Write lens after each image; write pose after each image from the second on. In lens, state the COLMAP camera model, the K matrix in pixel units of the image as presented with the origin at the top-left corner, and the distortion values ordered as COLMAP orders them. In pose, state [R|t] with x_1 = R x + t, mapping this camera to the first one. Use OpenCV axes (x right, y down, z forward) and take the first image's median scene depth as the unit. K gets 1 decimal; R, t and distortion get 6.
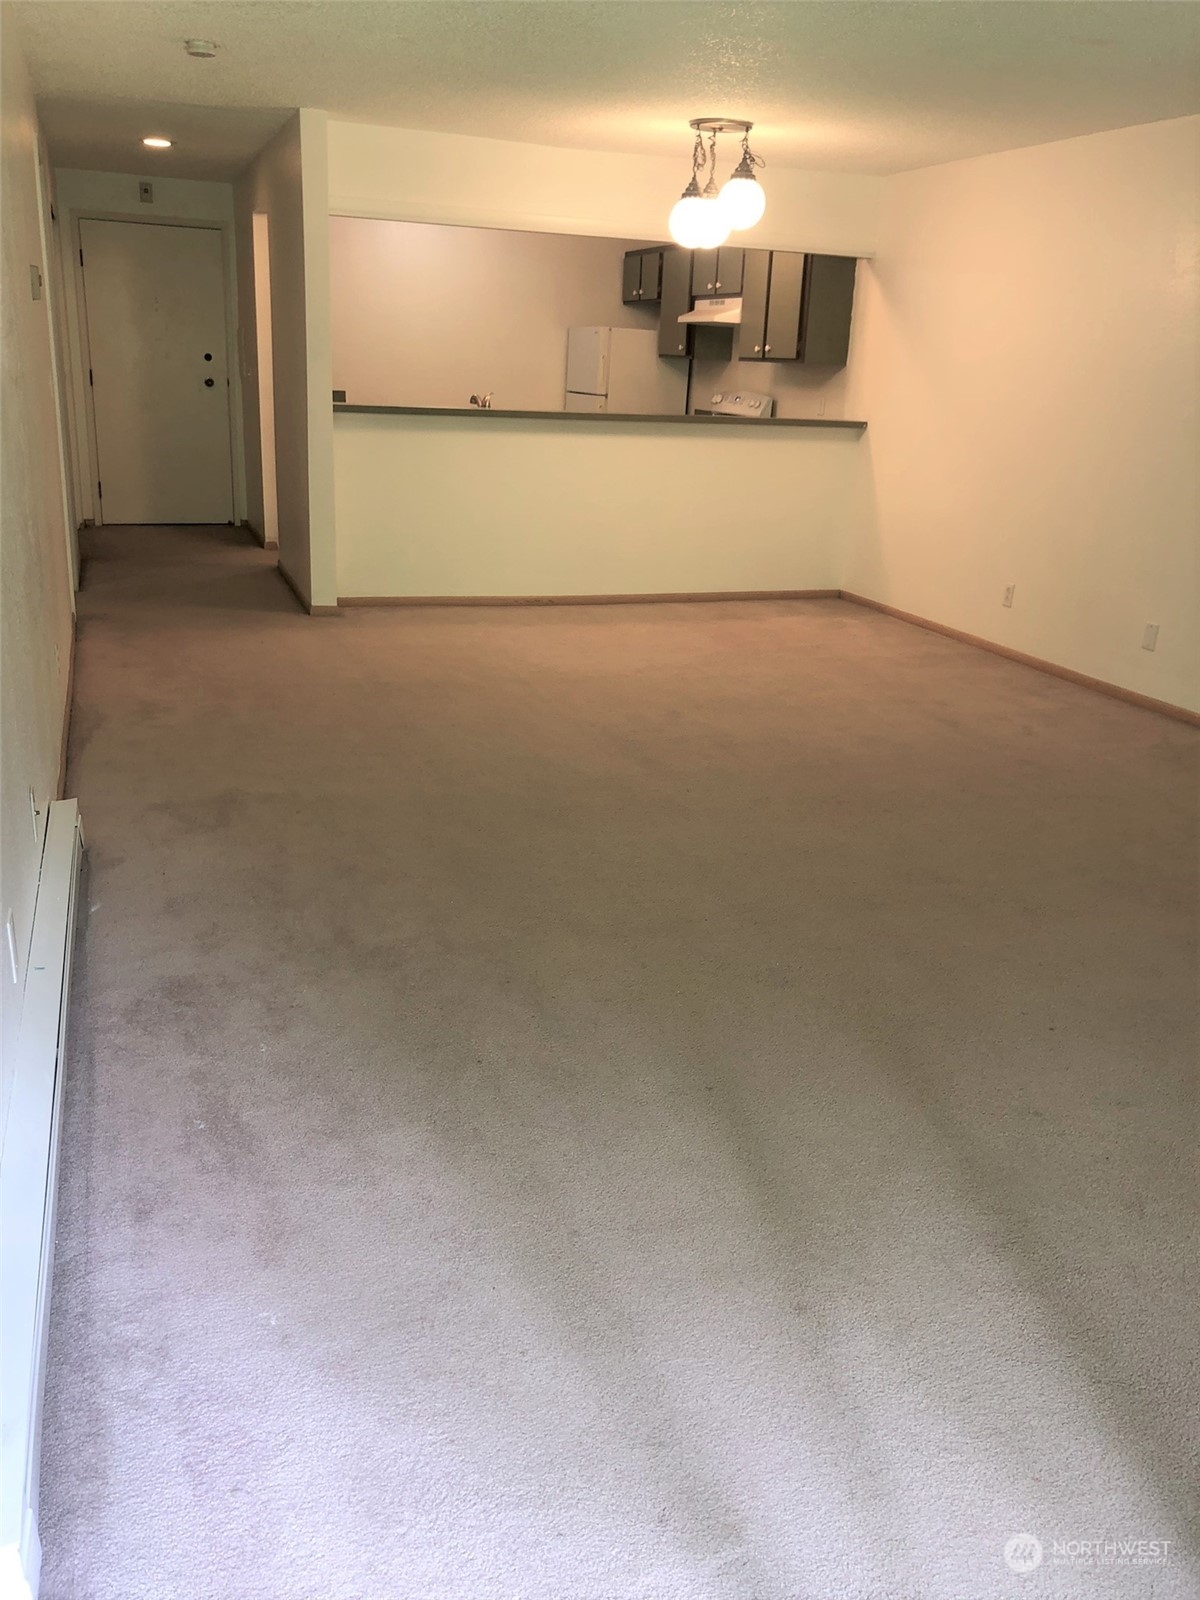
lens RADIAL K [[1307.4, 0, 611.4], [0, 1307.4, 799.8], [0, 0, 1]] dist [0.112516, -0.241285]
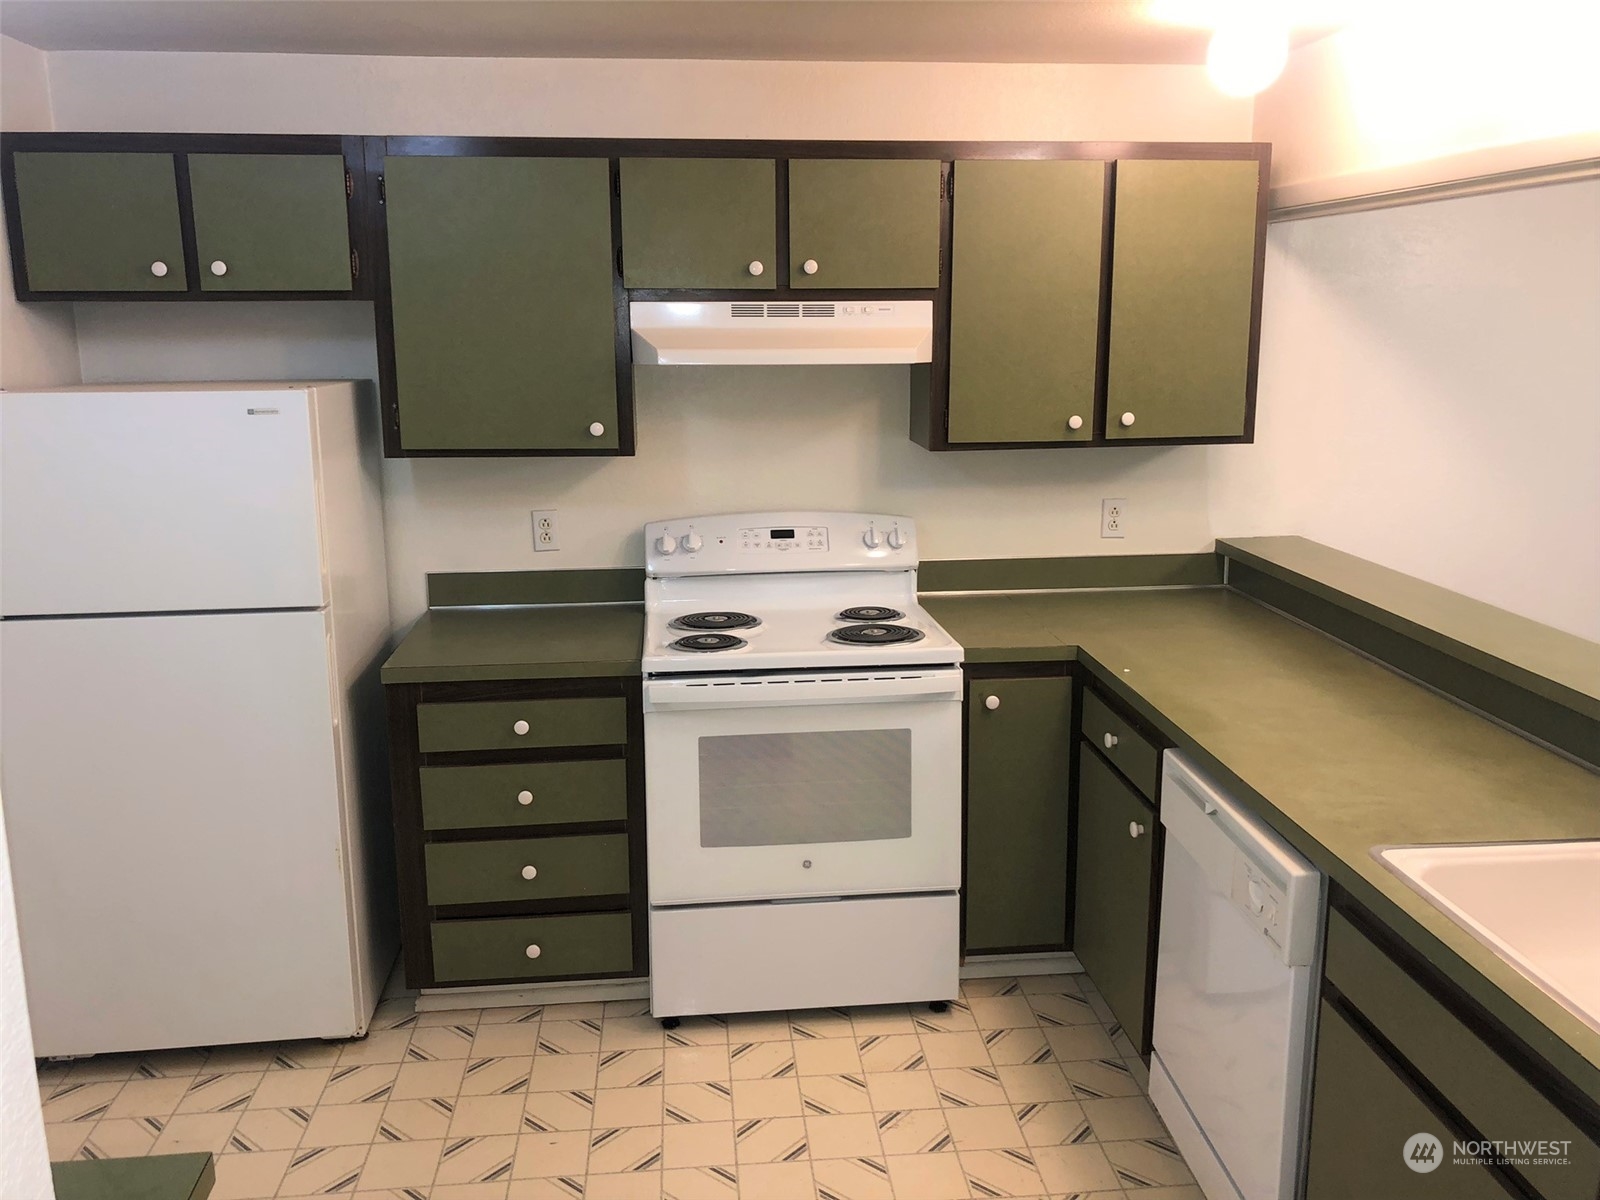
lens RADIAL K [[1307.4, 0, 809.0], [0, 1307.4, 588.5], [0, 0, 1]] dist [0.112516, -0.241285]
pose [[0.234901, -0.243924, 0.940916, -0.273888], [0.322776, 0.932647, 0.161199, -0.342039], [-0.916863, 0.265839, 0.297812, 0.857792]]
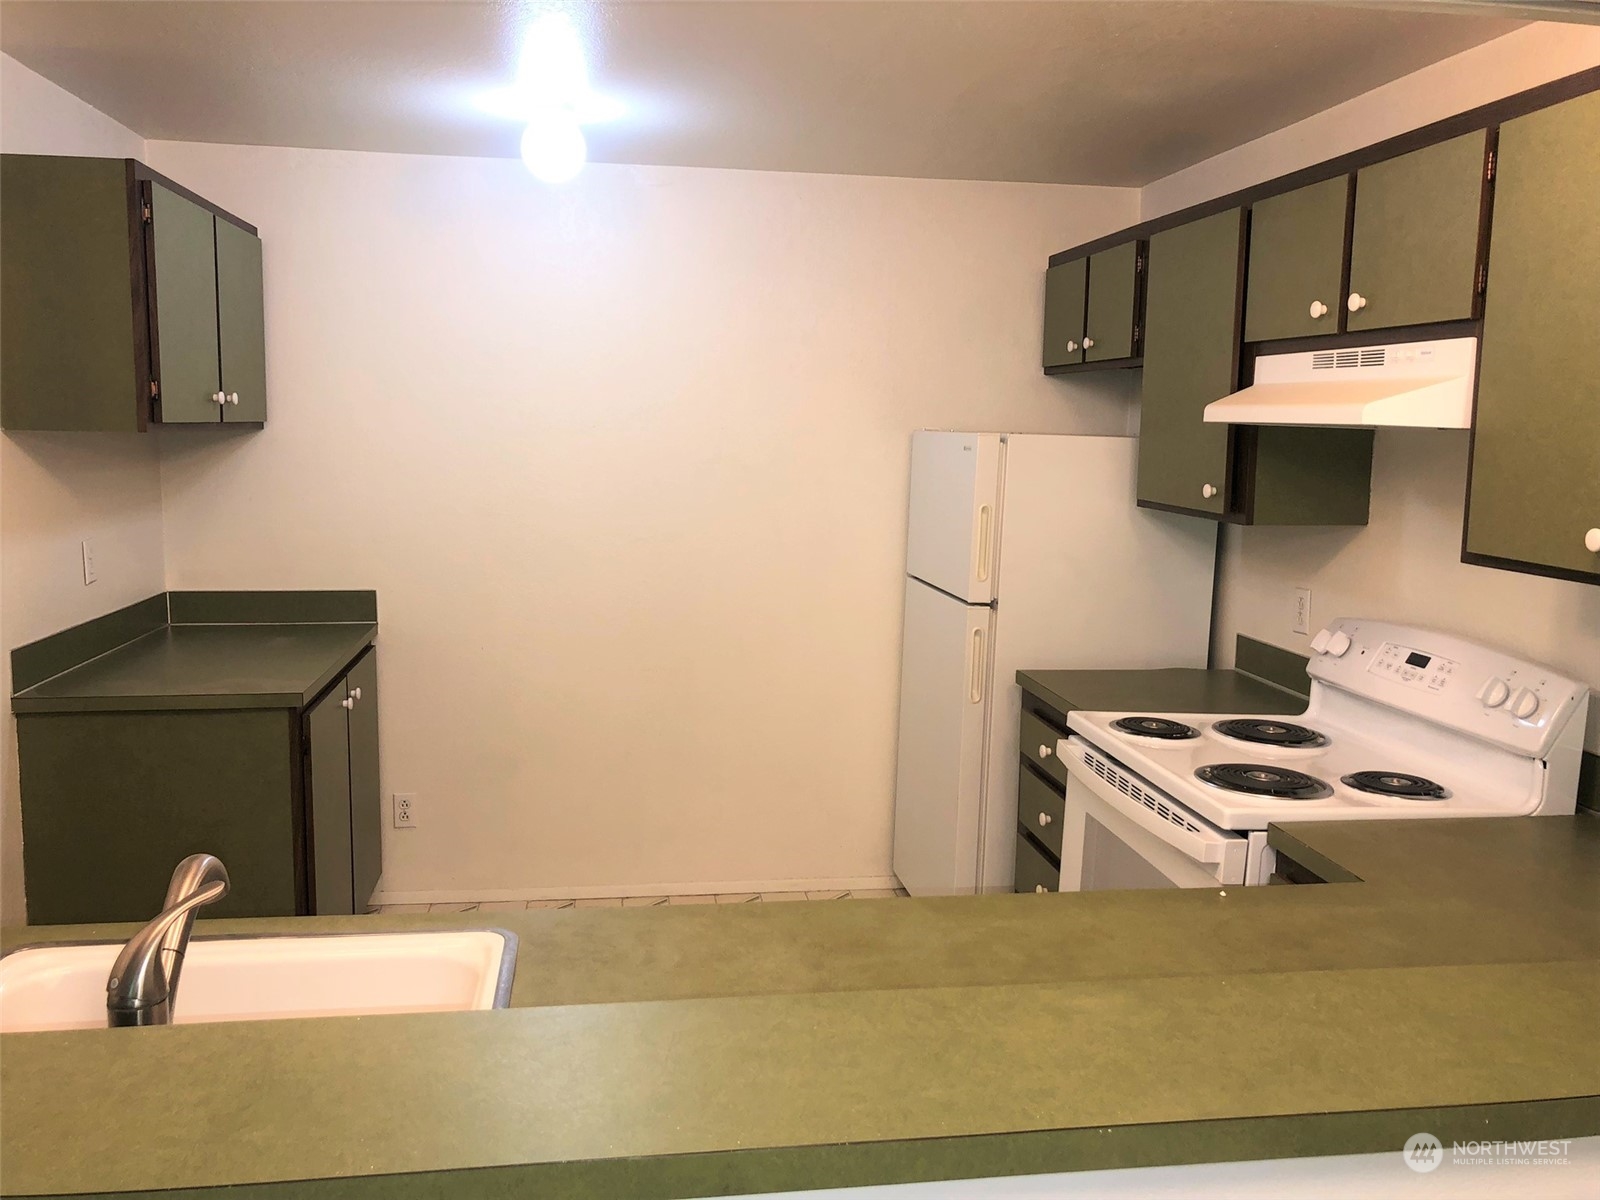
lens RADIAL K [[1316.9, 0, 800.0], [0, 1316.9, 600.0], [0, 0, 1]] dist [0.026051, 0.002605]
pose [[0.979649, -0.000119, -0.200720, 0.018725], [-0.037879, 0.981922, -0.185459, -0.251073], [0.197113, 0.189288, 0.961934, 0.667663]]
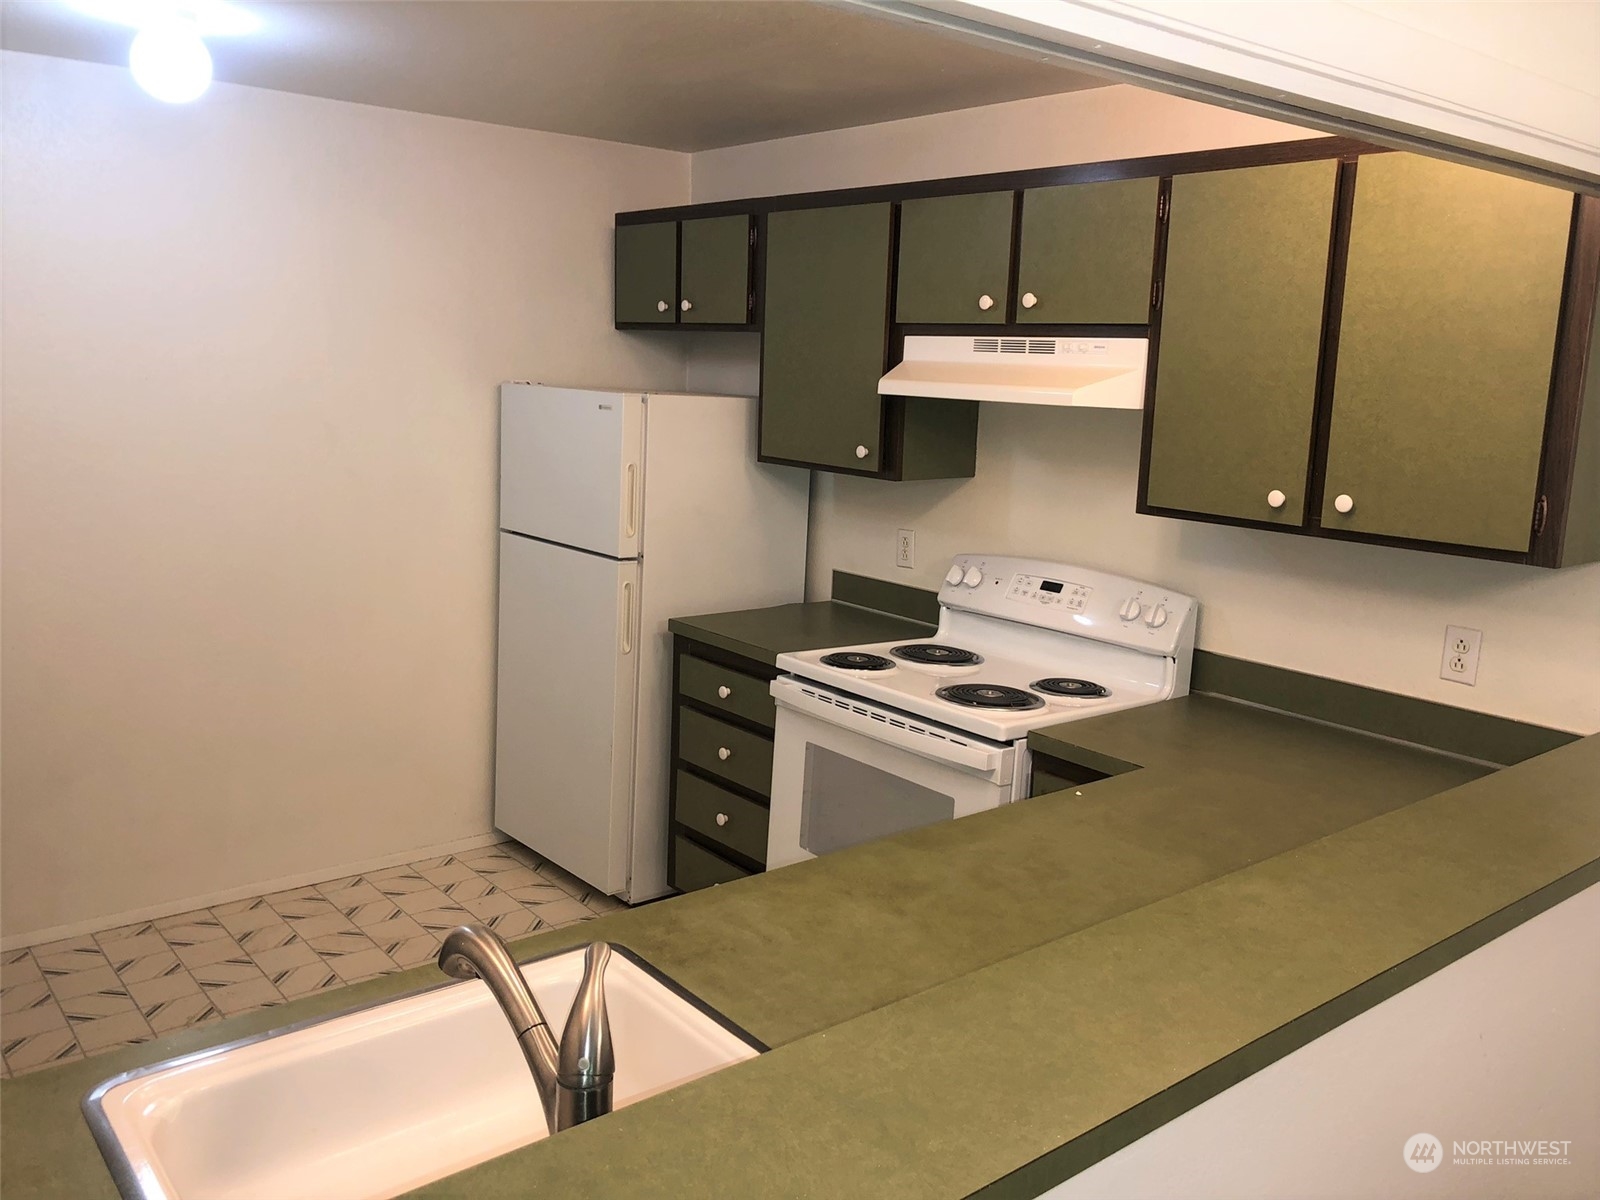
lens RADIAL K [[1307.4, 0, 809.0], [0, 1307.4, 588.5], [0, 0, 1]] dist [0.112516, -0.241285]
pose [[0.939247, -0.067388, 0.336563, -0.091631], [0.111526, 0.987251, -0.113565, -0.263006], [-0.324619, 0.144201, 0.934788, 0.659484]]
